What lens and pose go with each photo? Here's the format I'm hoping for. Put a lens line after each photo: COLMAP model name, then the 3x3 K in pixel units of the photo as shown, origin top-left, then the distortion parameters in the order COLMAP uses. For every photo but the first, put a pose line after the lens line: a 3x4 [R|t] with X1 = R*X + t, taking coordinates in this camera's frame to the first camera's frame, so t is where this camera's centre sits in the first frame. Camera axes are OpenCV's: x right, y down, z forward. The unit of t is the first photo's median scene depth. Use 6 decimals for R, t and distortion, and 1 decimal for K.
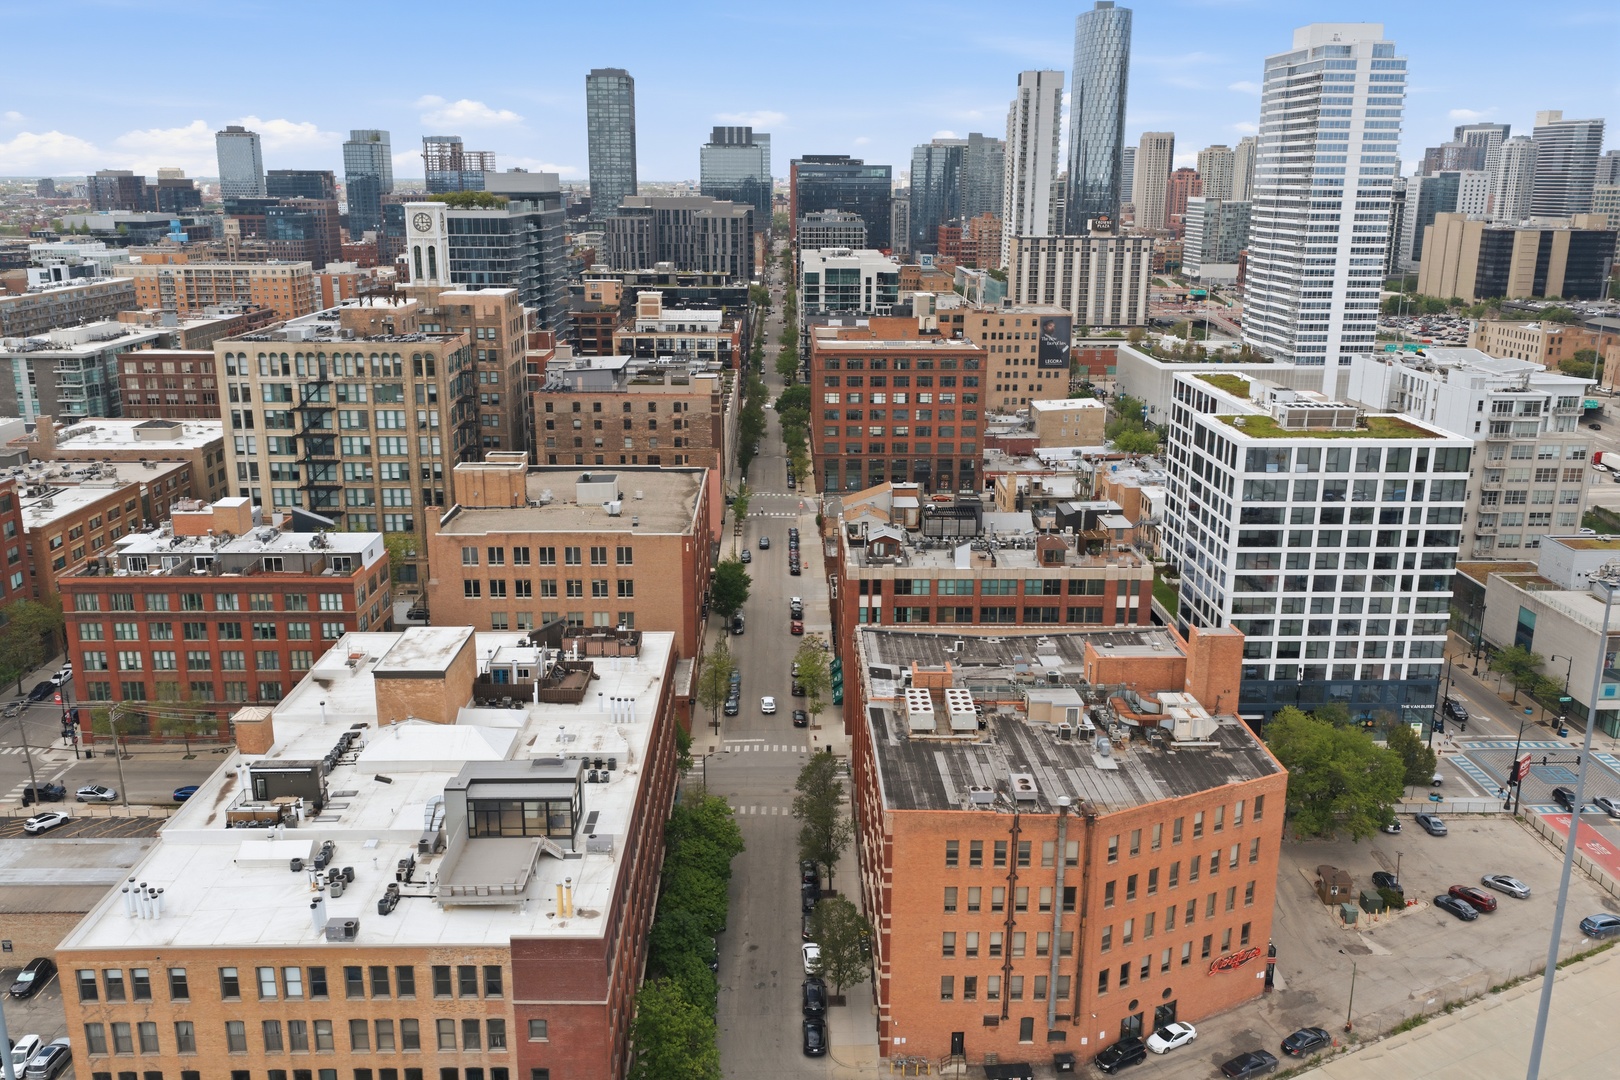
lens RADIAL K [[1336.4, 0, 813.4], [0, 1336.4, 539.7], [0, 0, 1]] dist [0.024188, -0.047966]
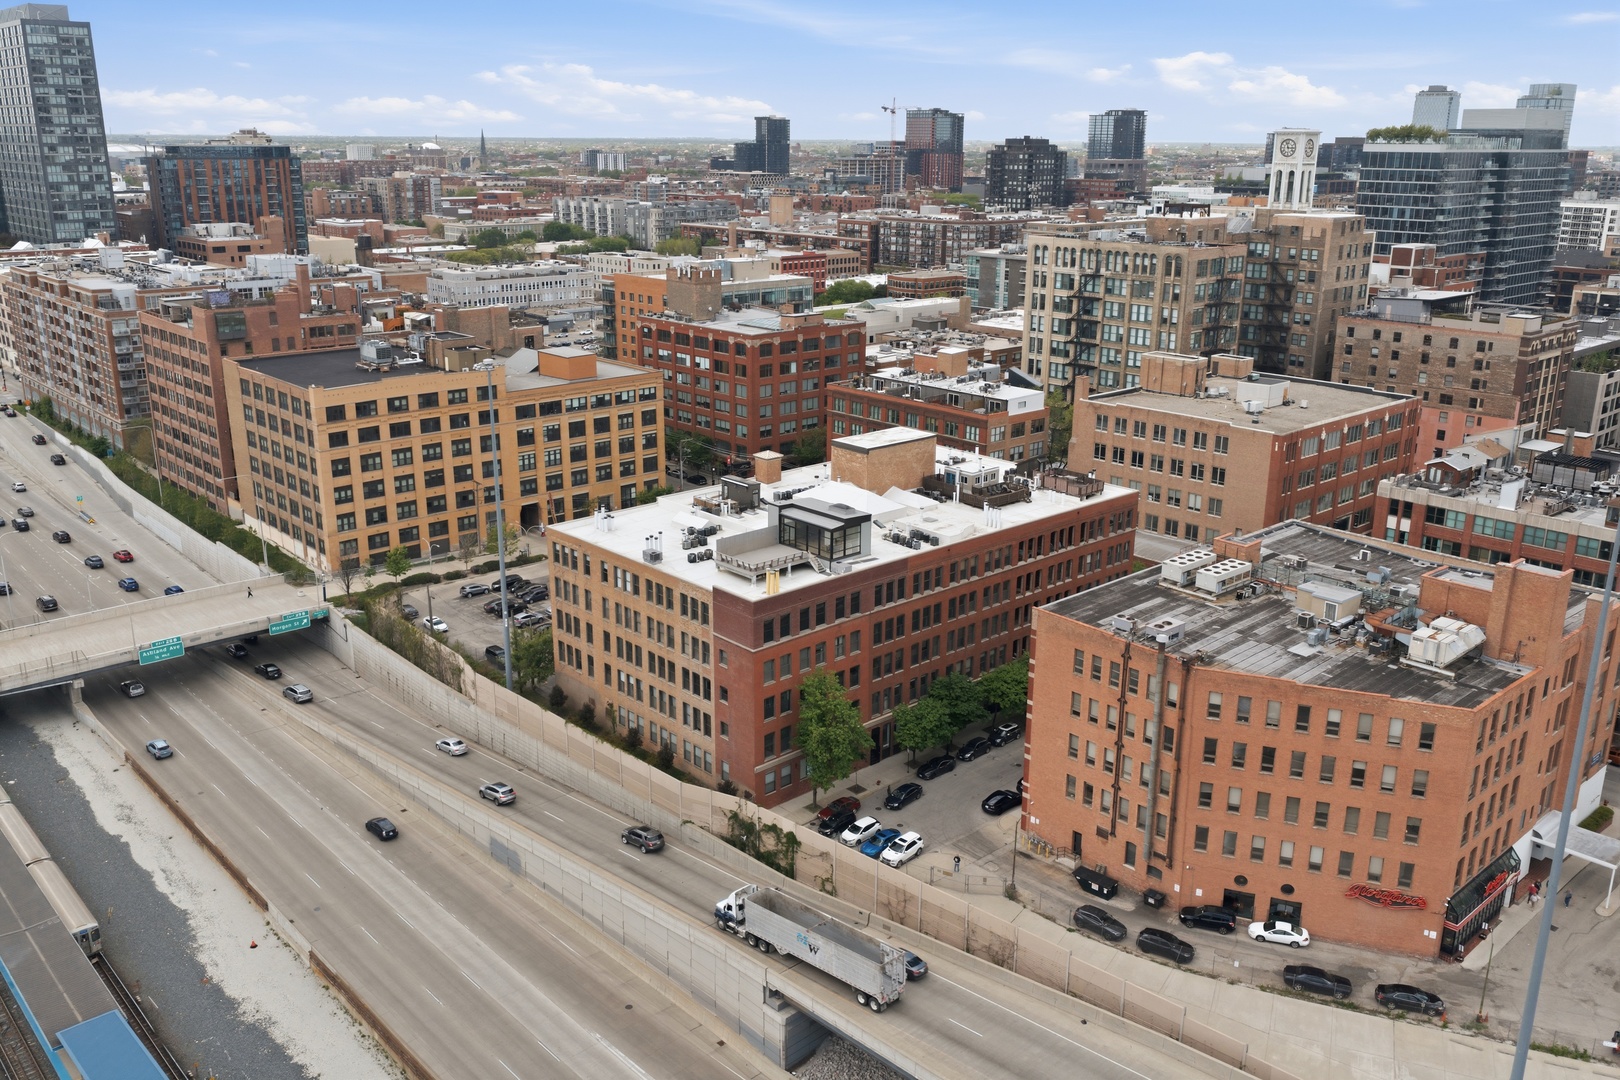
lens RADIAL K [[1336.4, 0, 813.4], [0, 1336.4, 539.7], [0, 0, 1]] dist [0.024188, -0.047966]
pose [[0.657936, 0.216033, -0.721423, 0.366362], [-0.199877, 0.973706, 0.109292, 0.029026], [0.726065, 0.072289, 0.683816, 0.036946]]
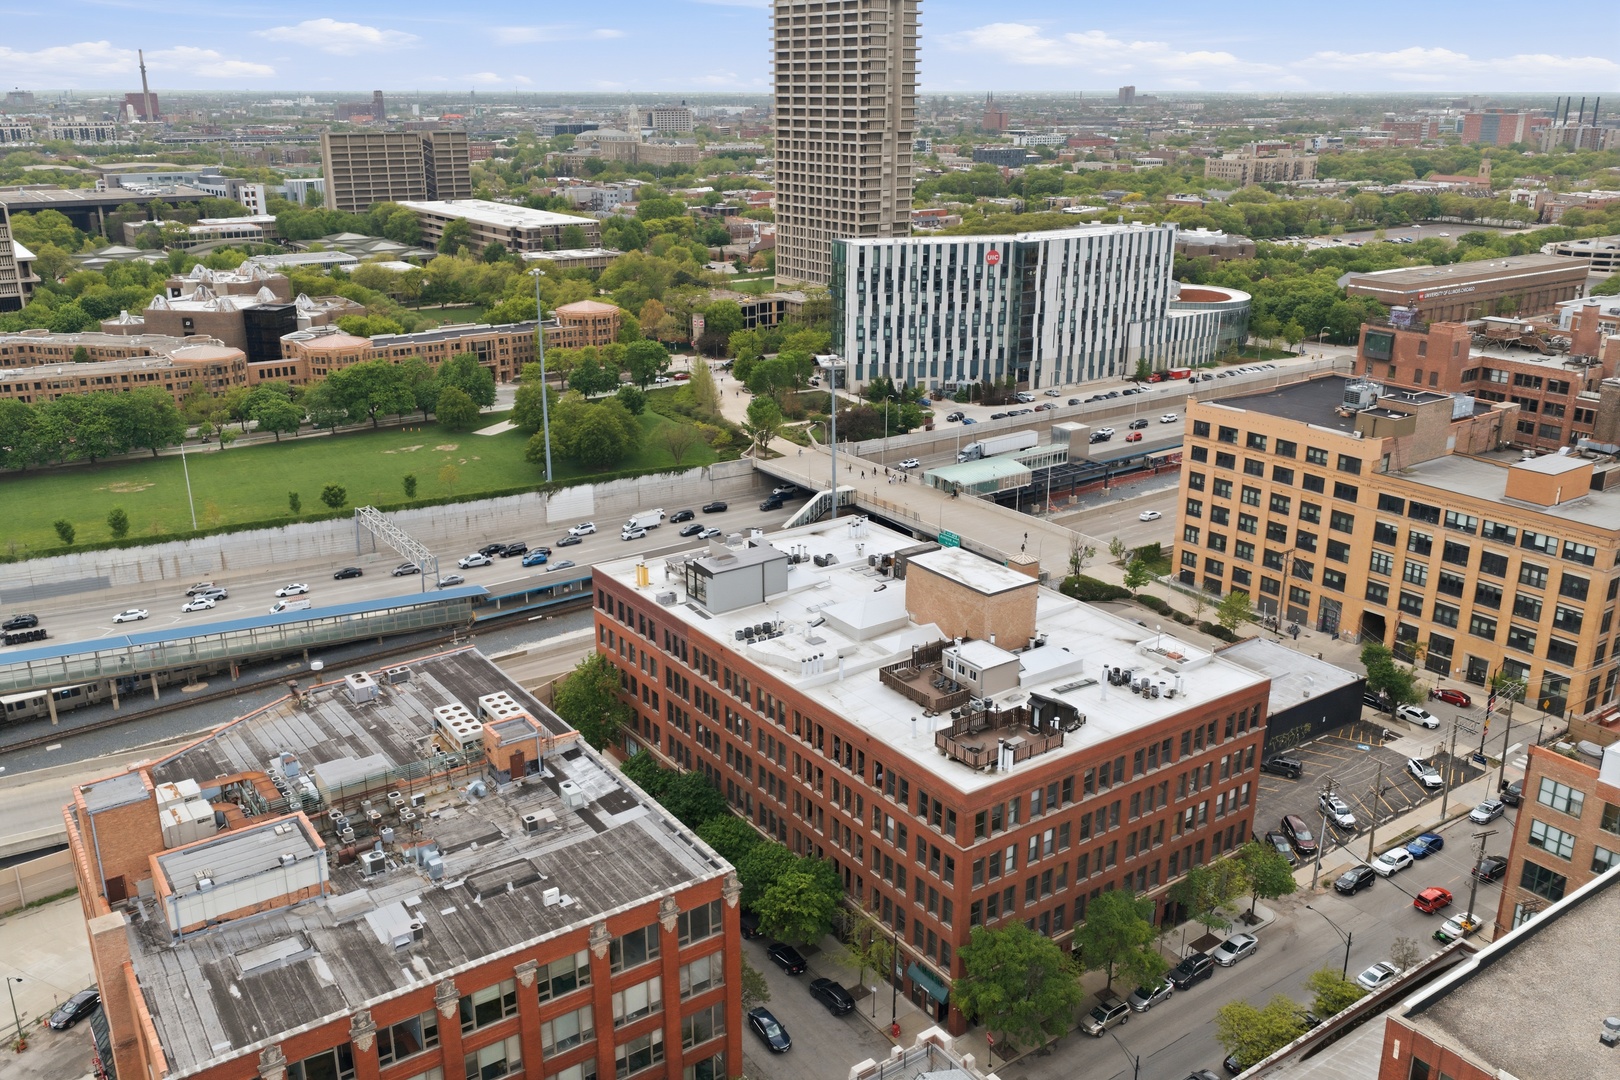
lens RADIAL K [[1336.4, 0, 813.4], [0, 1336.4, 539.7], [0, 0, 1]] dist [0.024188, -0.047966]
pose [[-0.830112, 0.170362, -0.530933, 0.204787], [-0.151463, 0.847488, 0.508747, -0.255905], [0.536631, 0.502733, -0.677707, 0.940465]]
